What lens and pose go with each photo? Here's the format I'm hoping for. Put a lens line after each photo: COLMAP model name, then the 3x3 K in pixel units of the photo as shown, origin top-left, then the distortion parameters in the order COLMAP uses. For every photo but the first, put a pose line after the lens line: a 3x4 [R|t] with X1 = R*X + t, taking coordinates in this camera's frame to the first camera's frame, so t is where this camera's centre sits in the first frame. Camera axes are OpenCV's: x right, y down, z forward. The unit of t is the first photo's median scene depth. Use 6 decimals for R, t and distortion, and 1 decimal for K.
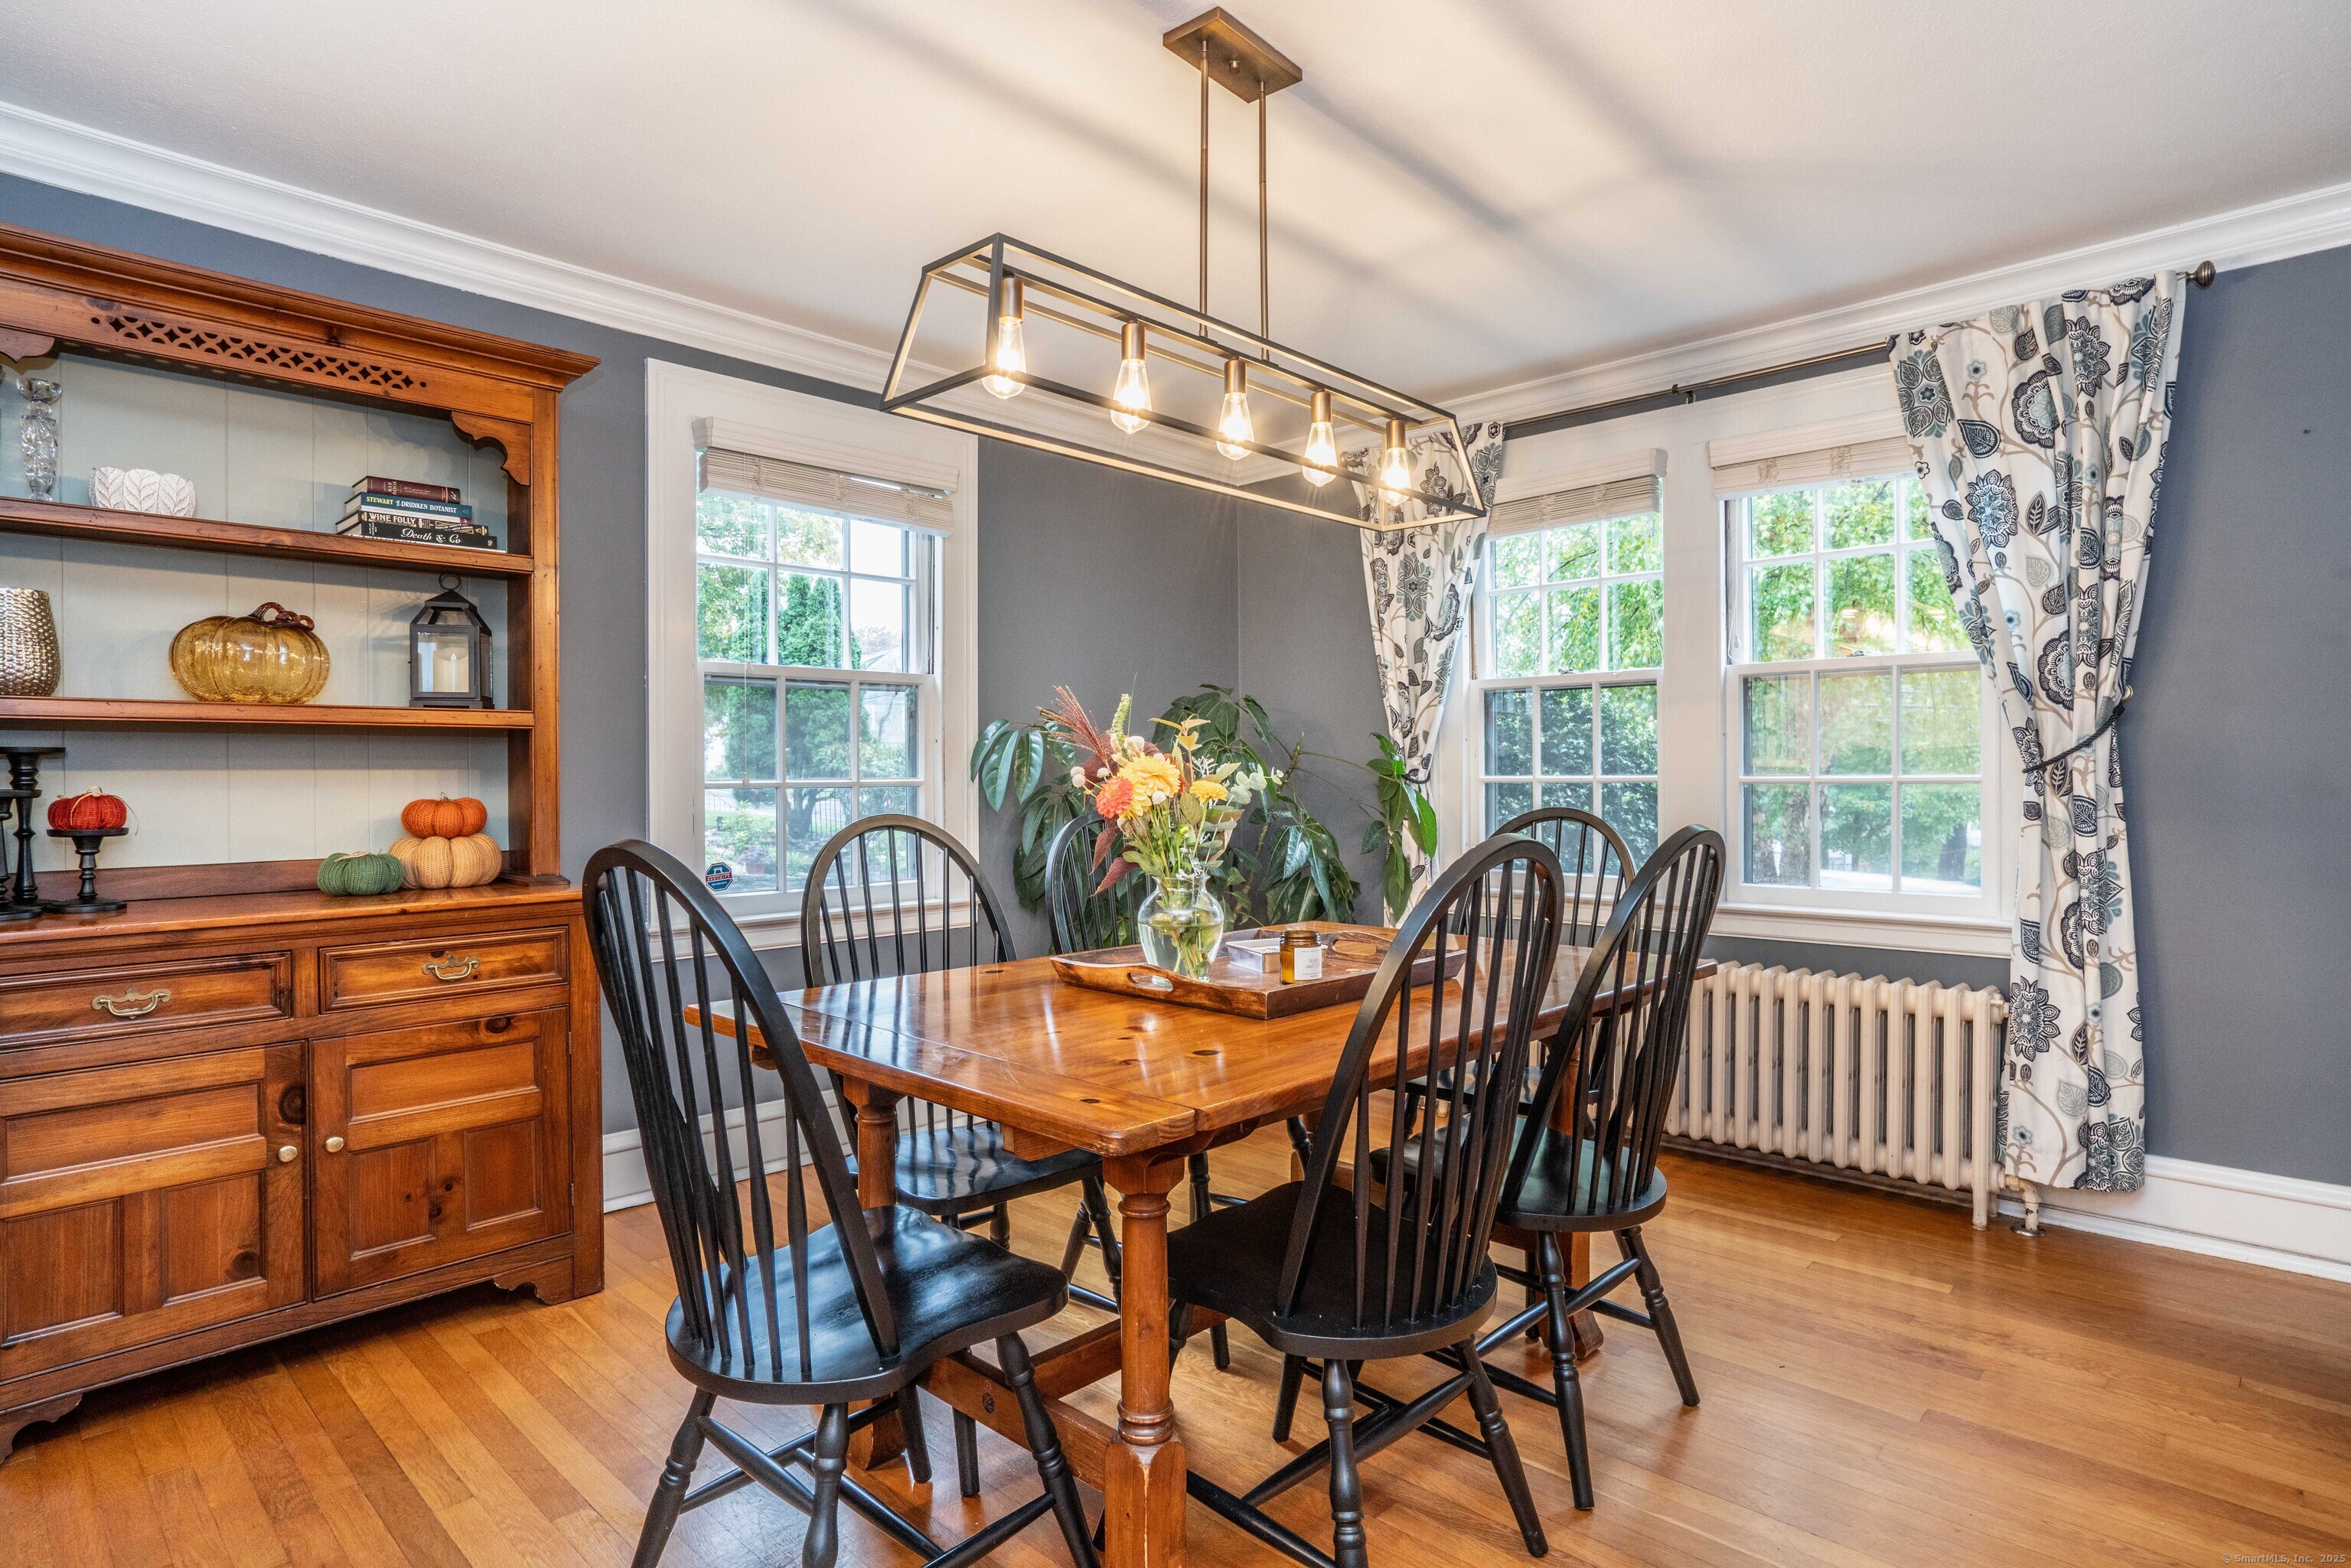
lens RADIAL K [[1207.4, 0, 1163.3], [0, 1207.4, 777.4], [0, 0, 1]] dist [-0.008472, 0.000129]
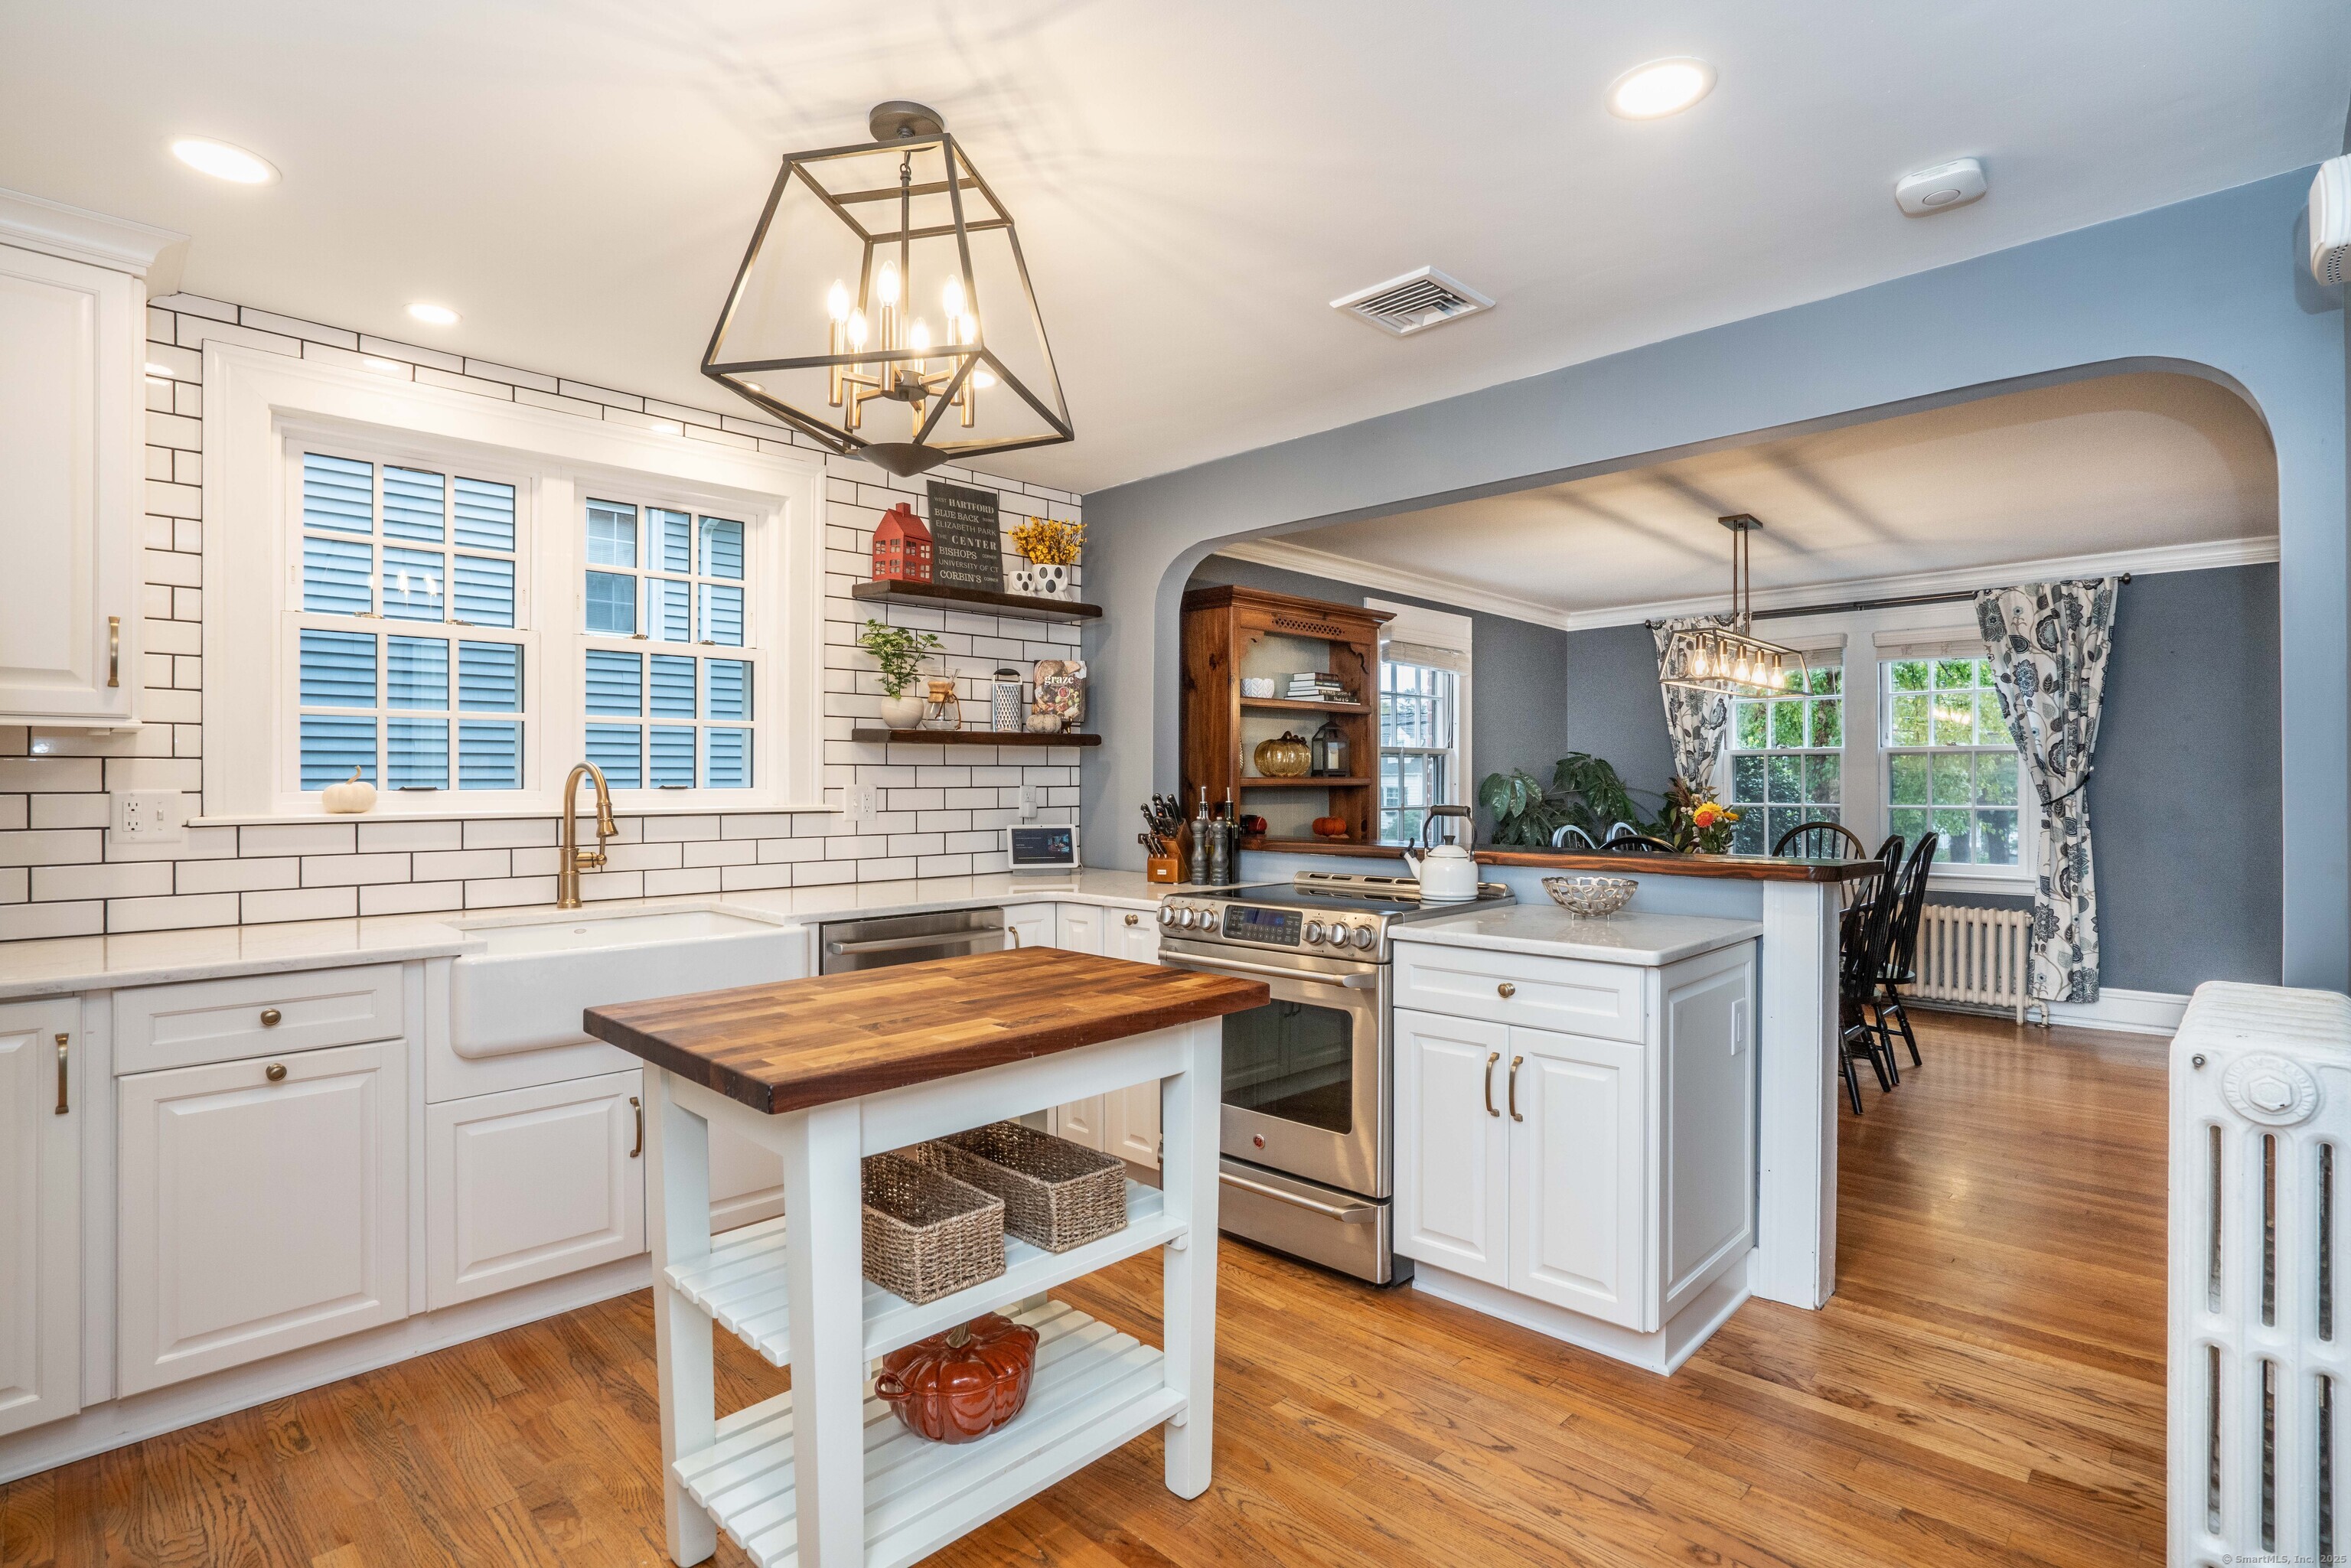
lens RADIAL K [[1120.5, 0, 1150.1], [0, 1120.5, 777.3], [0, 0, 1]] dist [-0.022675, 0.000330]
pose [[0.999824, 0.003000, -0.018498, -0.818375], [-0.003077, 0.999987, -0.004164, -0.042206], [0.018485, 0.004220, 0.999820, -0.971961]]
